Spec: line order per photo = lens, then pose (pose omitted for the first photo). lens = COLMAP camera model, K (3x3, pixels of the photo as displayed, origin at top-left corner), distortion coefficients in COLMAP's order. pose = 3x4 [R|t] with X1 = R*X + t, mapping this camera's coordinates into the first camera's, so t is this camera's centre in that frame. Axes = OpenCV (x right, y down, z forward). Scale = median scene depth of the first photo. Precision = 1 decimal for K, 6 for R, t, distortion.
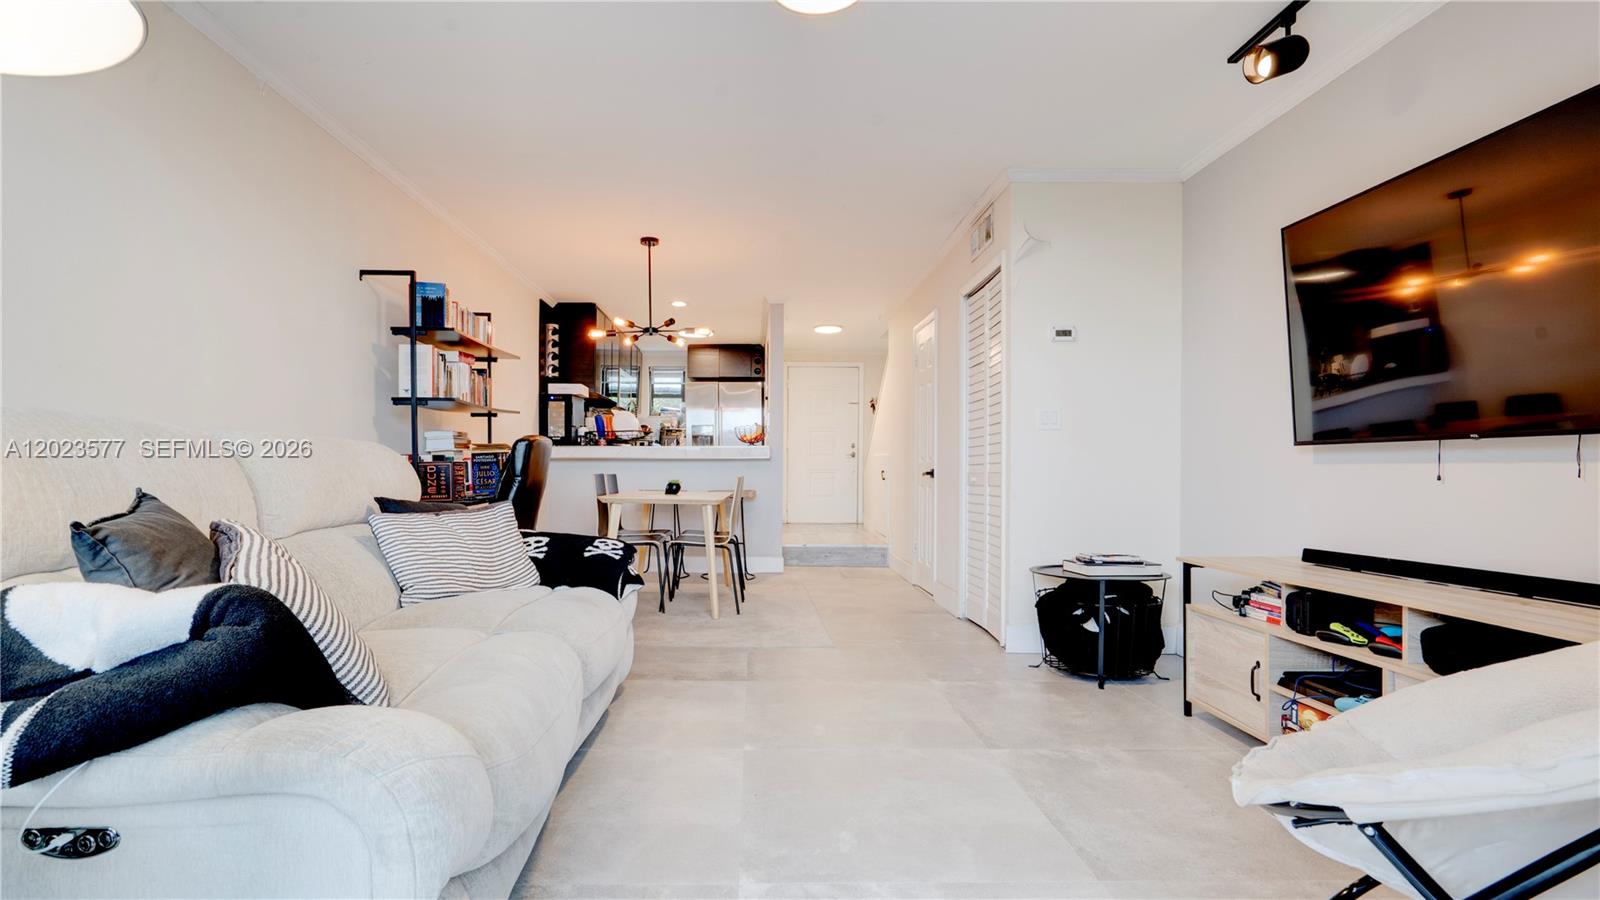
lens RADIAL K [[760.1, 0, 799.3], [0, 760.1, 472.7], [0, 0, 1]] dist [0.000265, 0.000079]
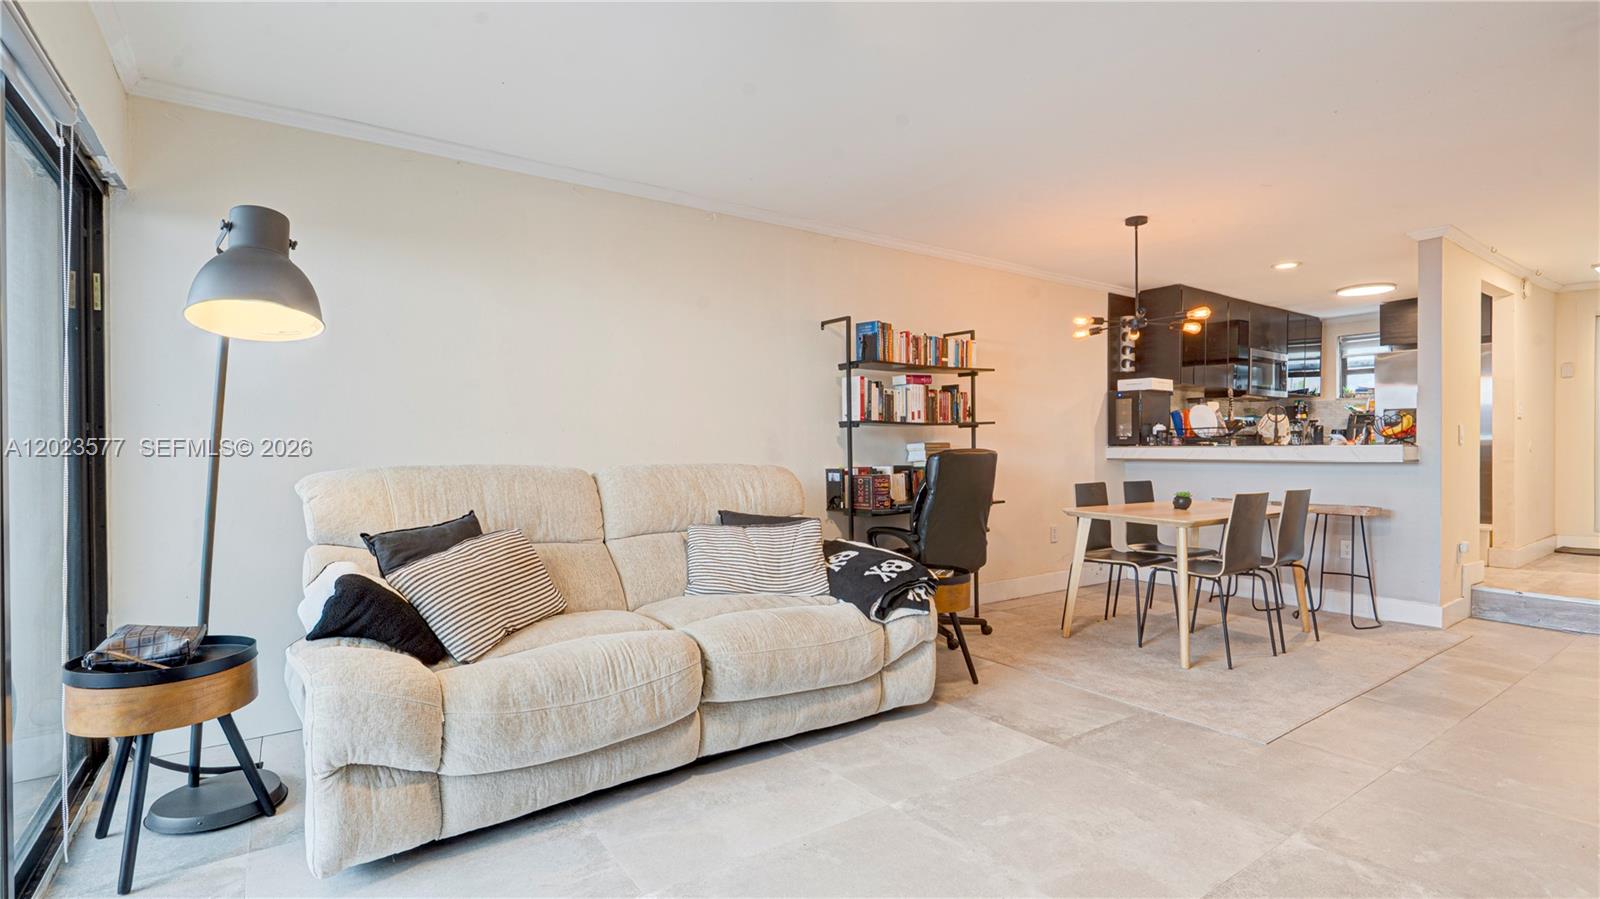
lens RADIAL K [[764.6, 0, 800.0], [0, 764.6, 449.5], [0, 0, 1]] dist [-0.000652, -0.000099]
pose [[0.553301, -0.000098, -0.832982, 0.324326], [-0.003419, 0.999991, -0.002389, -0.036391], [0.832975, 0.004170, 0.553295, 0.188842]]
